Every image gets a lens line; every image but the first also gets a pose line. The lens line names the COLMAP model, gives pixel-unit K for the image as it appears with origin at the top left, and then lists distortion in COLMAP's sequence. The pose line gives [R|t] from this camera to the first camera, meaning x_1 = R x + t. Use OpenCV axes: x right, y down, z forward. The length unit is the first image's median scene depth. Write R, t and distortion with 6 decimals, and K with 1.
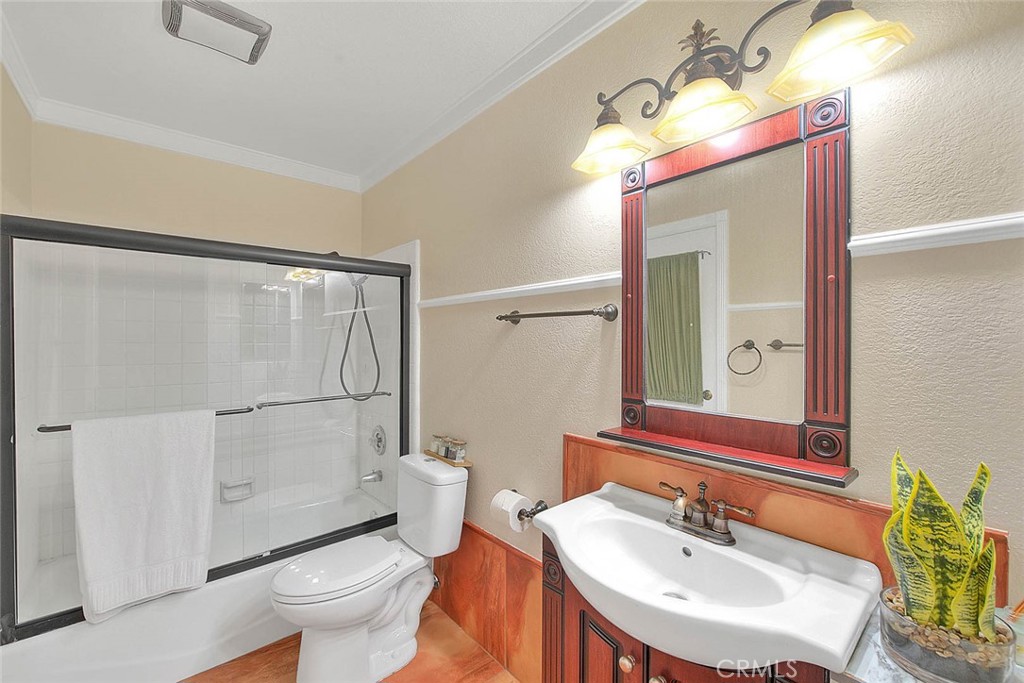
lens RADIAL K [[415.4, 0, 512.0], [0, 415.4, 341.5], [0, 0, 1]] dist [-0.001857, -0.000293]
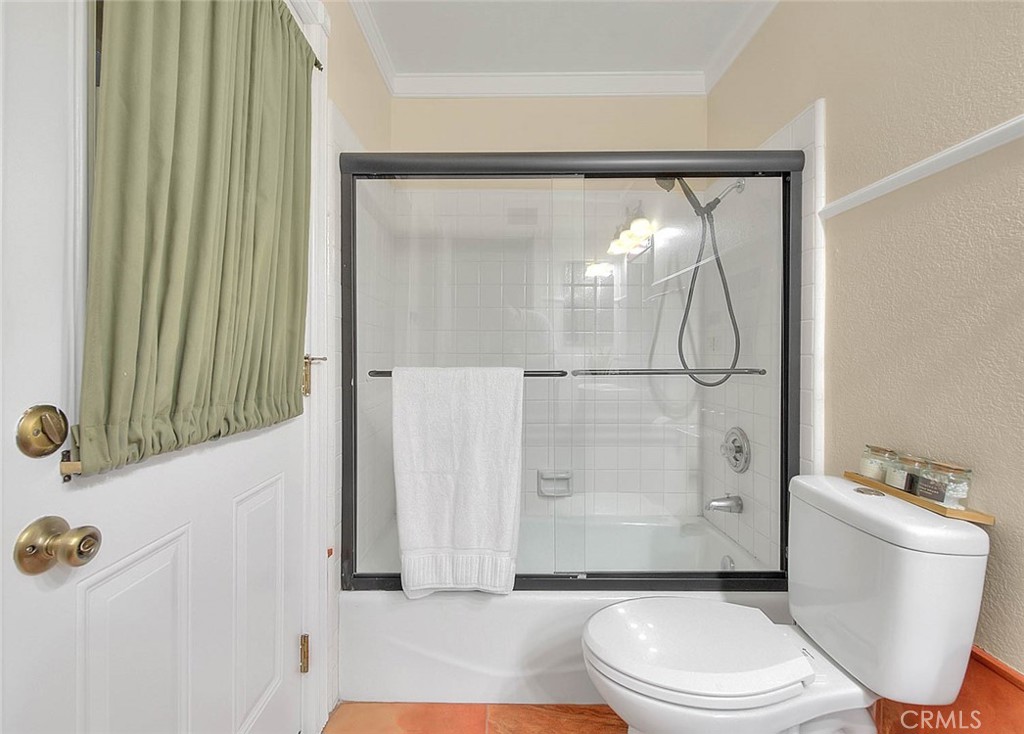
lens RADIAL K [[444.4, 0, 512.0], [0, 444.4, 367.0], [0, 0, 1]] dist [0.001353, -0.000140]
pose [[0.755160, 0.011562, -0.655439, -0.171601], [-0.003908, 0.999906, 0.013136, 0.131388], [0.655529, -0.007359, 0.755134, 0.322056]]
